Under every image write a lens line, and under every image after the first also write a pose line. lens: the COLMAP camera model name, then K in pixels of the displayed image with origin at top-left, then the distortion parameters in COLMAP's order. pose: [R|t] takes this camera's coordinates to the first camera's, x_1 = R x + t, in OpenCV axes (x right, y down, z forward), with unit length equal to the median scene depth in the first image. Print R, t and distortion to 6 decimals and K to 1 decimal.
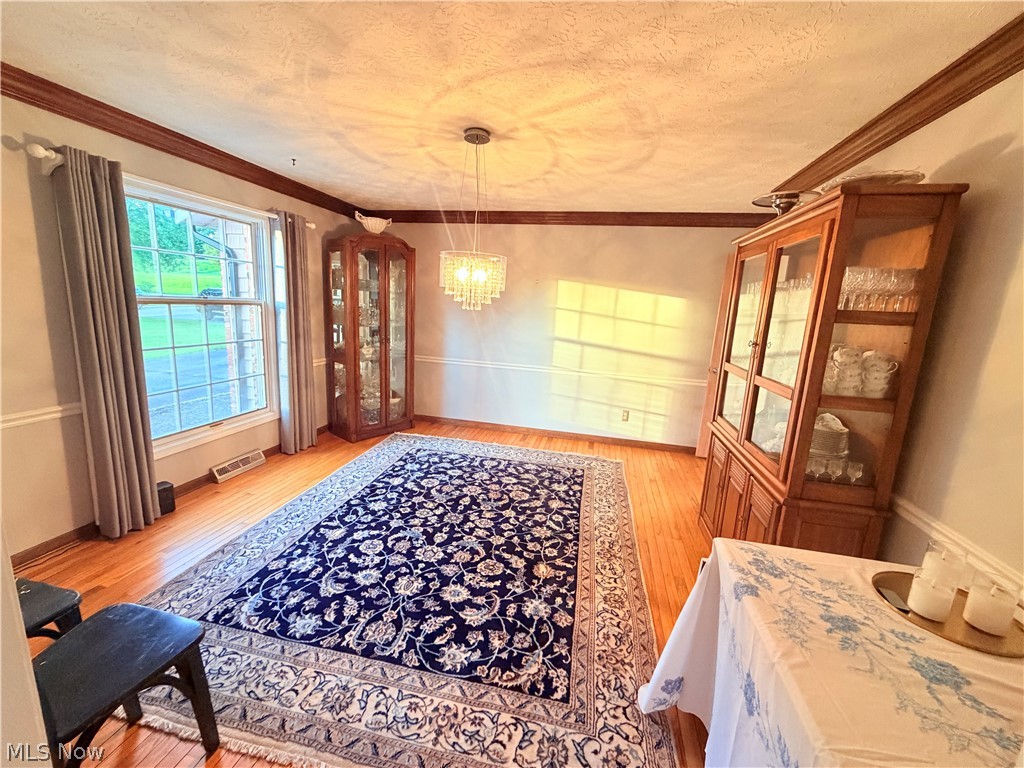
lens RADIAL K [[406.2, 0, 512.3], [0, 406.2, 383.0], [0, 0, 1]] dist [0.000550, 0.000183]
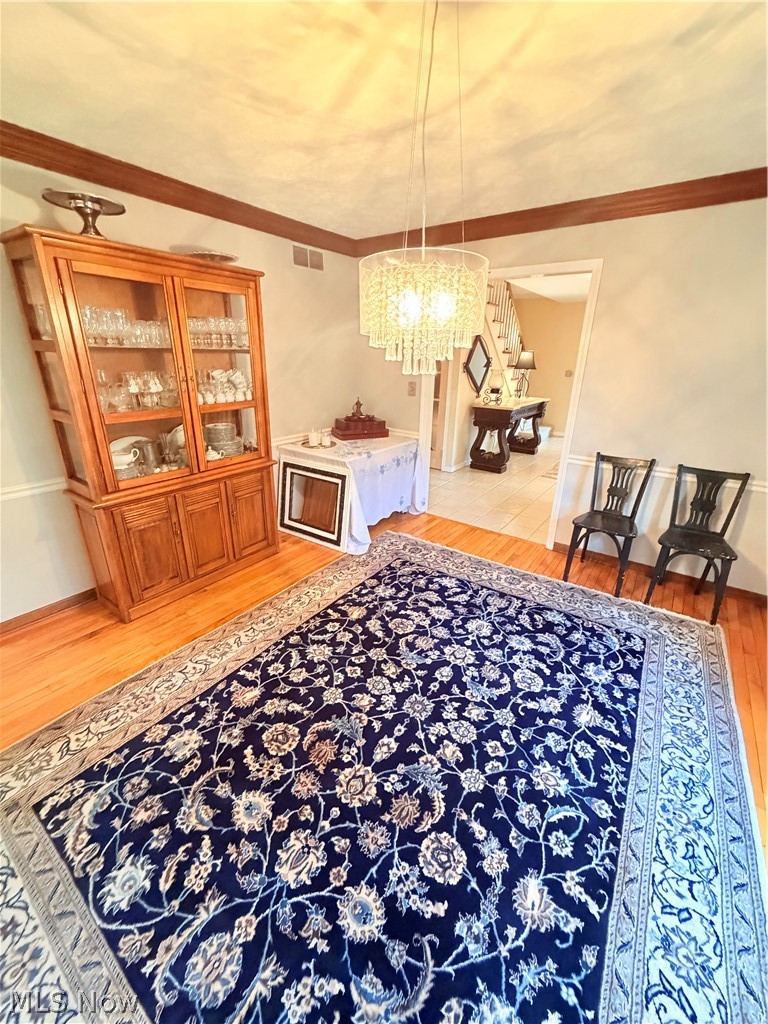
lens RADIAL K [[406.2, 0, 384.5], [0, 406.2, 506.0], [0, 0, 1]] dist [0.000550, 0.000183]
pose [[-0.911963, -0.206595, 0.354460, -0.297465], [0.013291, 0.848633, 0.528815, -0.329252], [-0.410057, 0.486971, -0.771176, 1.567188]]
